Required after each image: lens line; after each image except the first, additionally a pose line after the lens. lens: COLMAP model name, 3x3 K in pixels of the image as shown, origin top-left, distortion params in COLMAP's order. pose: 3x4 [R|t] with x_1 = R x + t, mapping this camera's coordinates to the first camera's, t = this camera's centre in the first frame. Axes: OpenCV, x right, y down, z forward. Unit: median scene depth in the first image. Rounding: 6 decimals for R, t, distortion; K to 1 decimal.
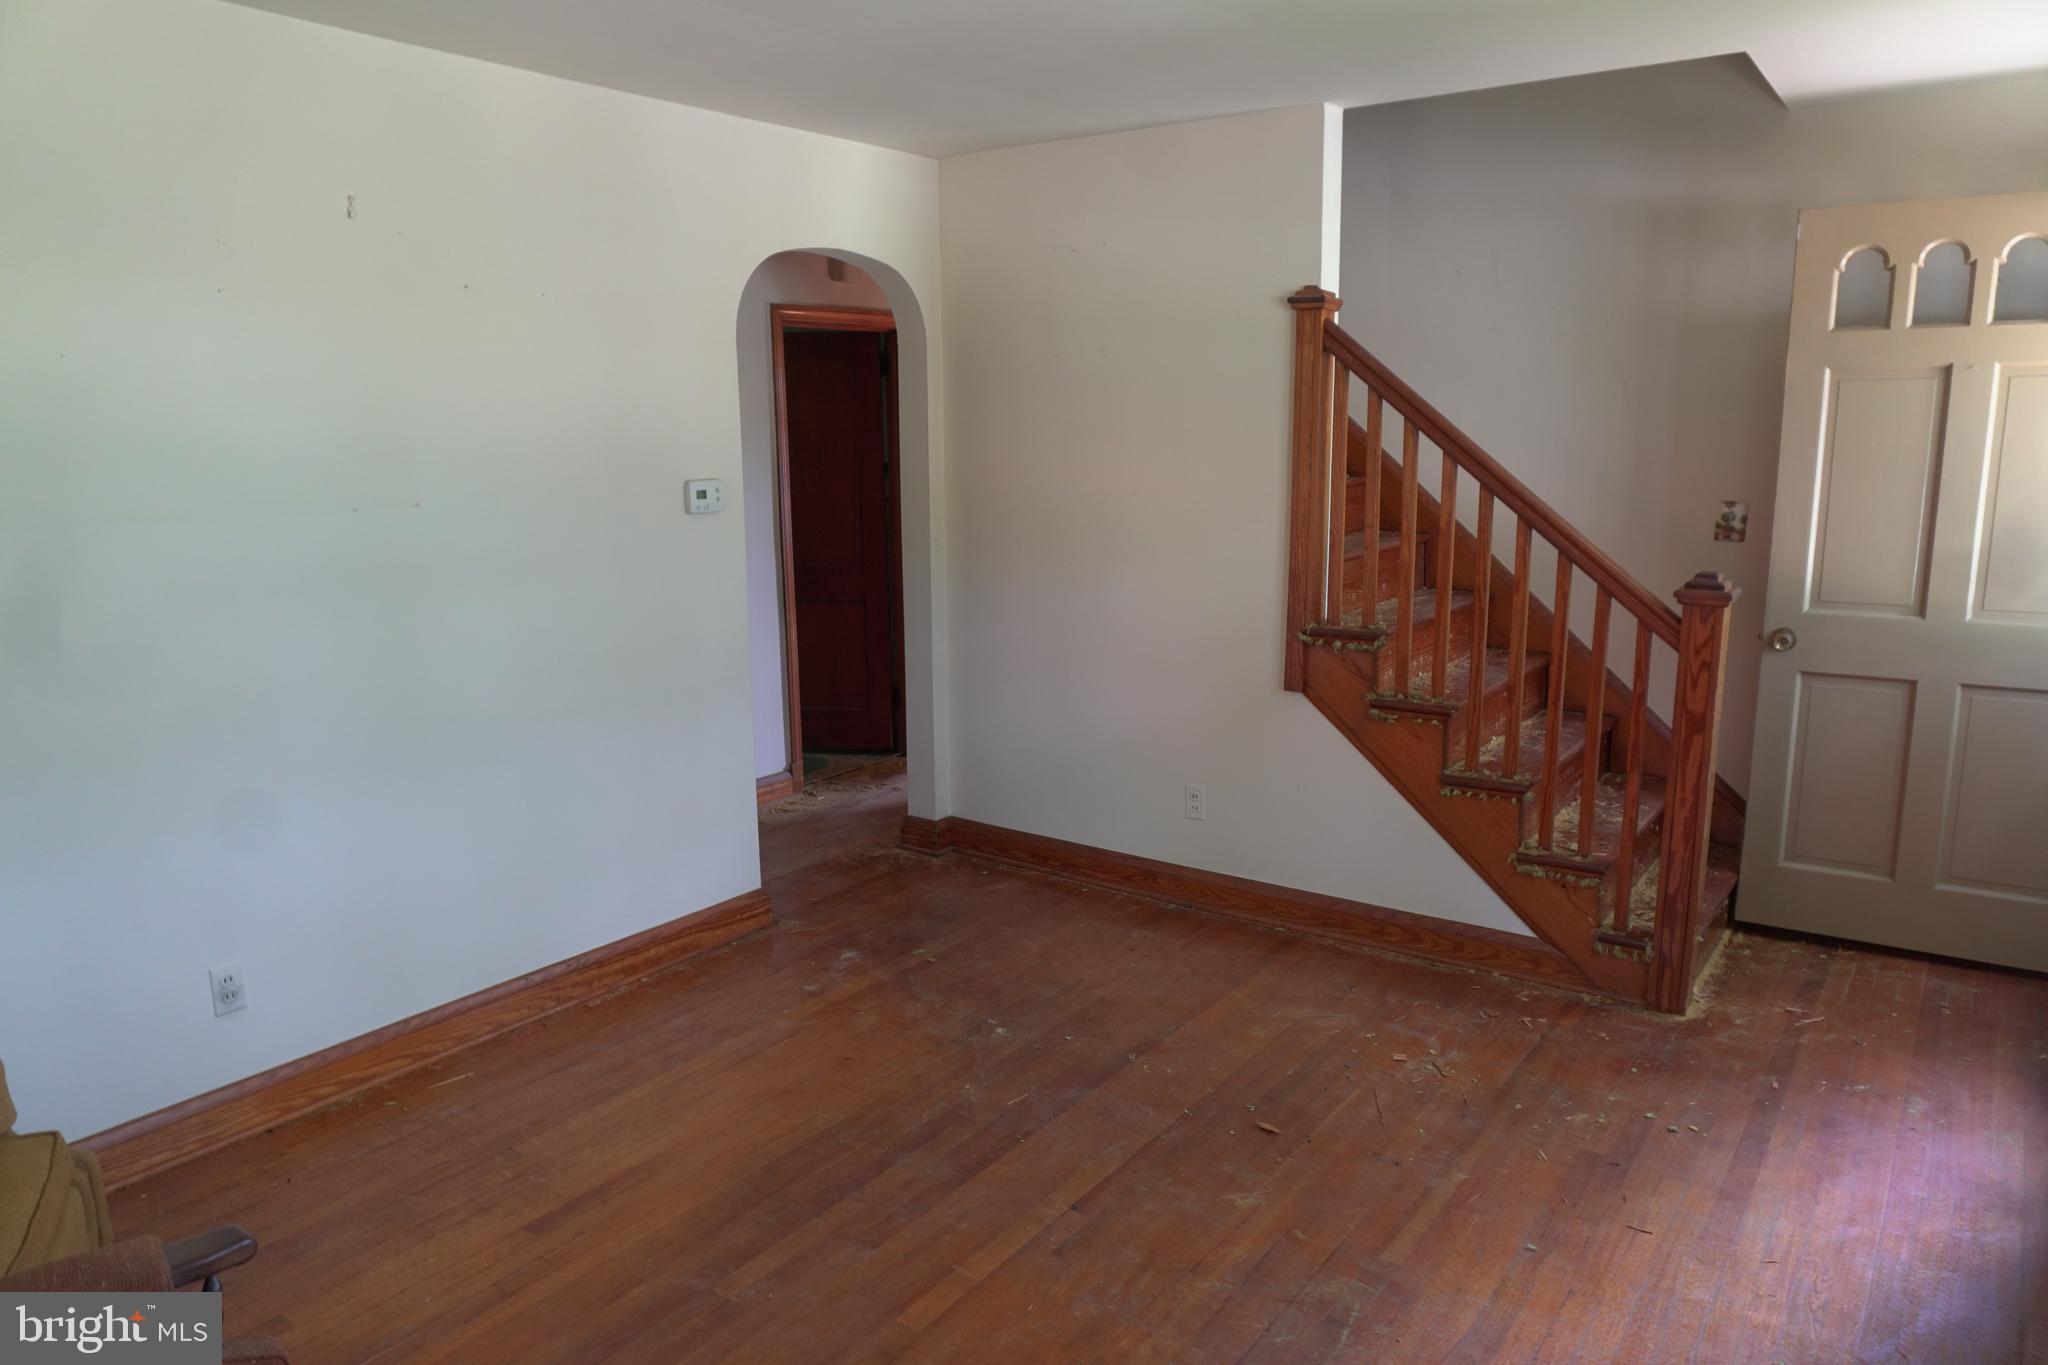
lens RADIAL K [[1352.3, 0, 1024.0], [0, 1352.3, 682.5], [0, 0, 1]] dist [-0.068023, 0.047077]
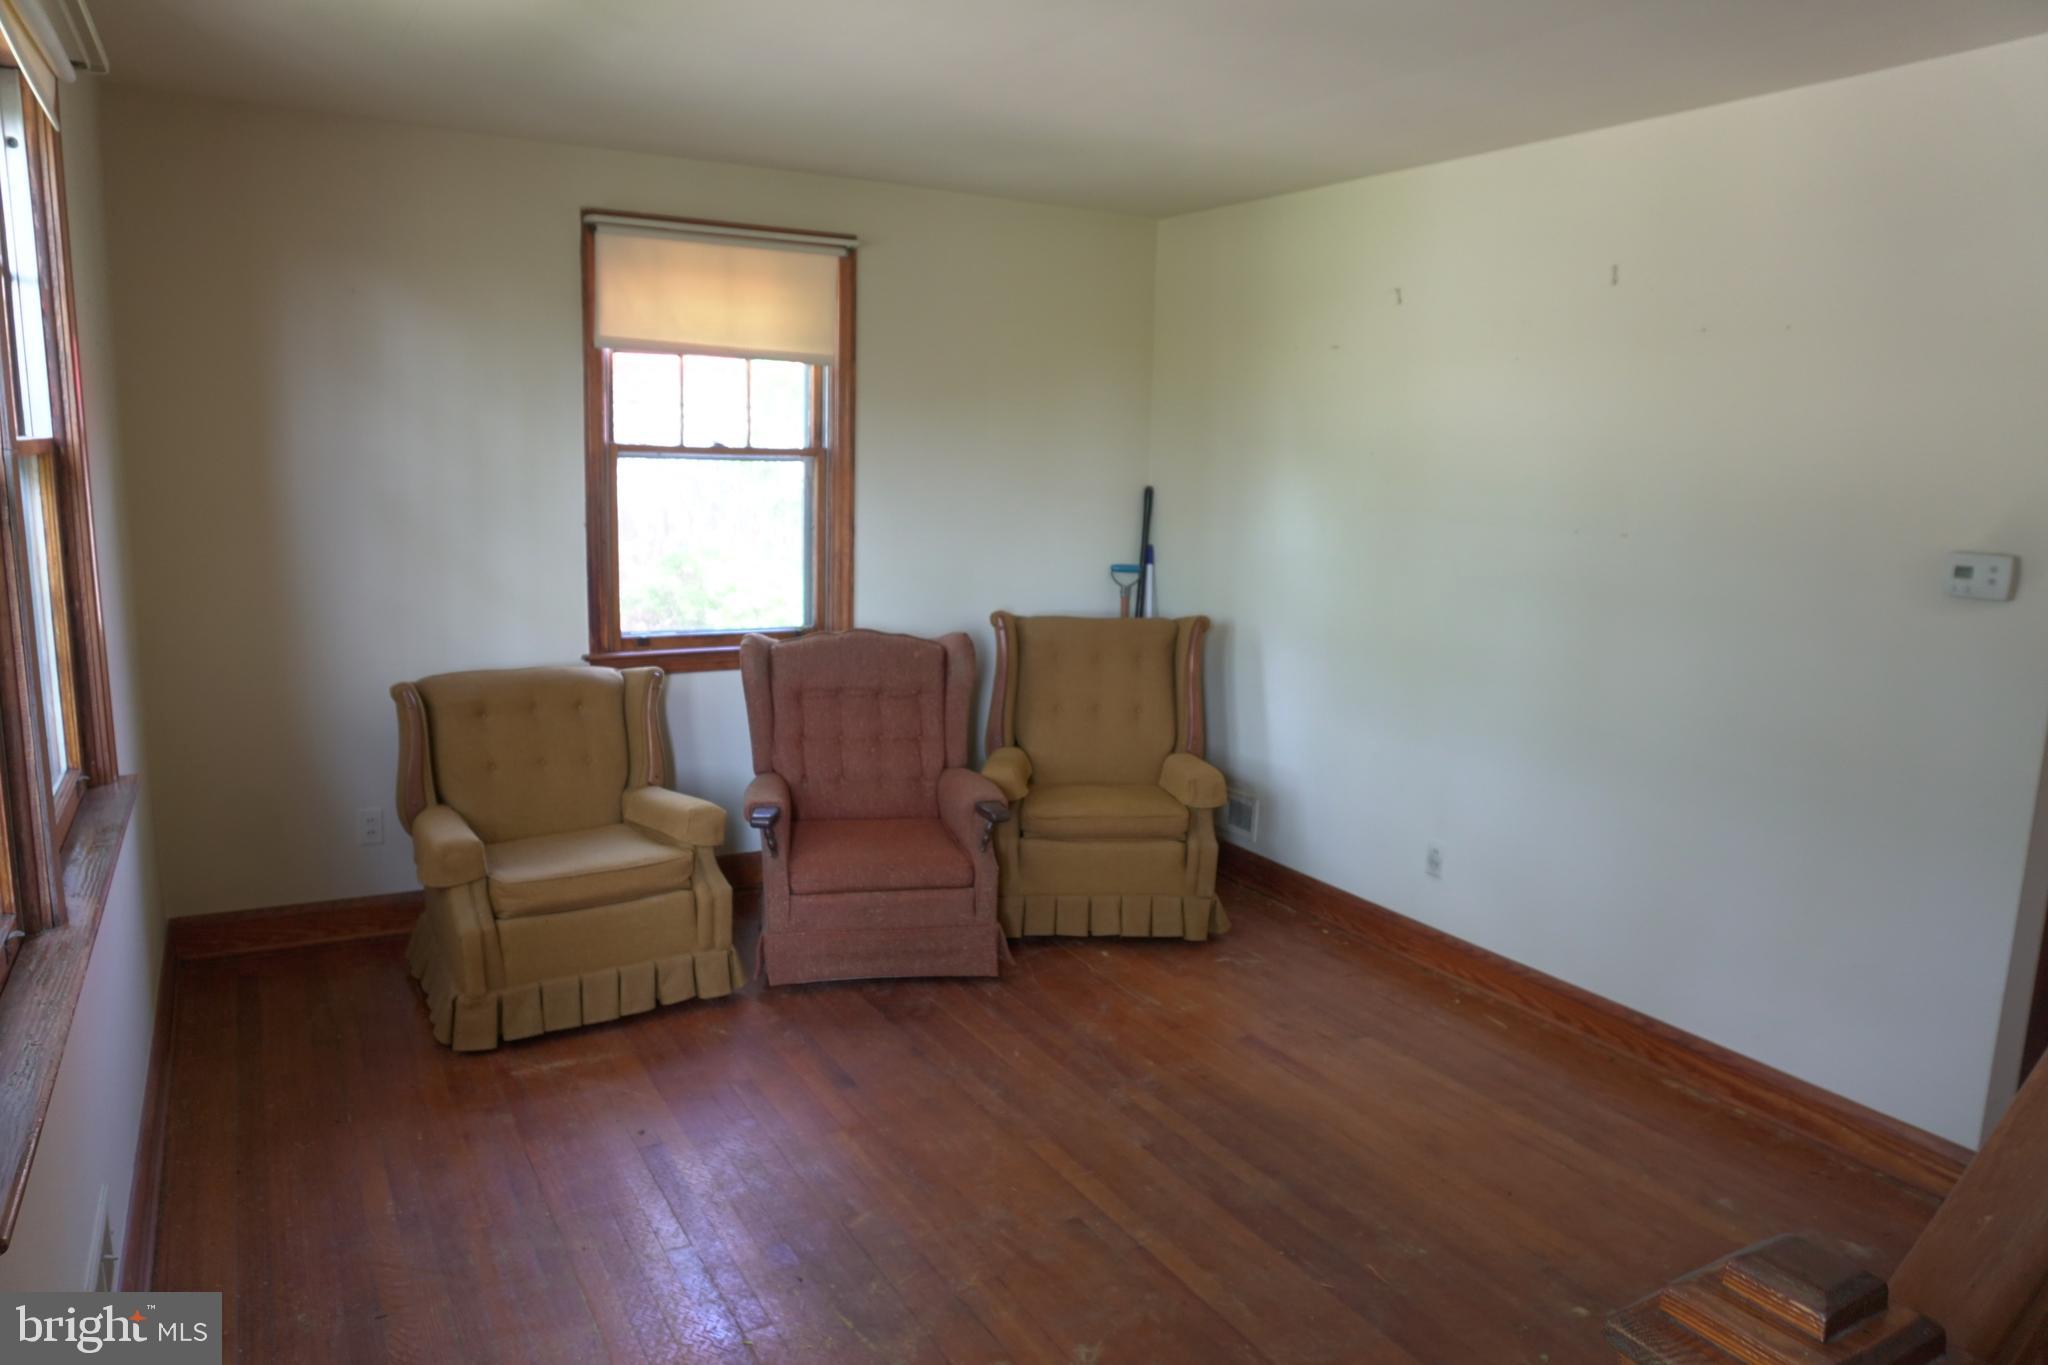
lens RADIAL K [[1352.3, 0, 1024.0], [0, 1352.3, 682.5], [0, 0, 1]] dist [-0.068023, 0.047077]
pose [[-0.405424, 0.154753, -0.900934, 0.809604], [-0.195454, 0.948099, 0.250809, -0.210734], [0.892989, 0.277775, -0.354136, 1.047168]]
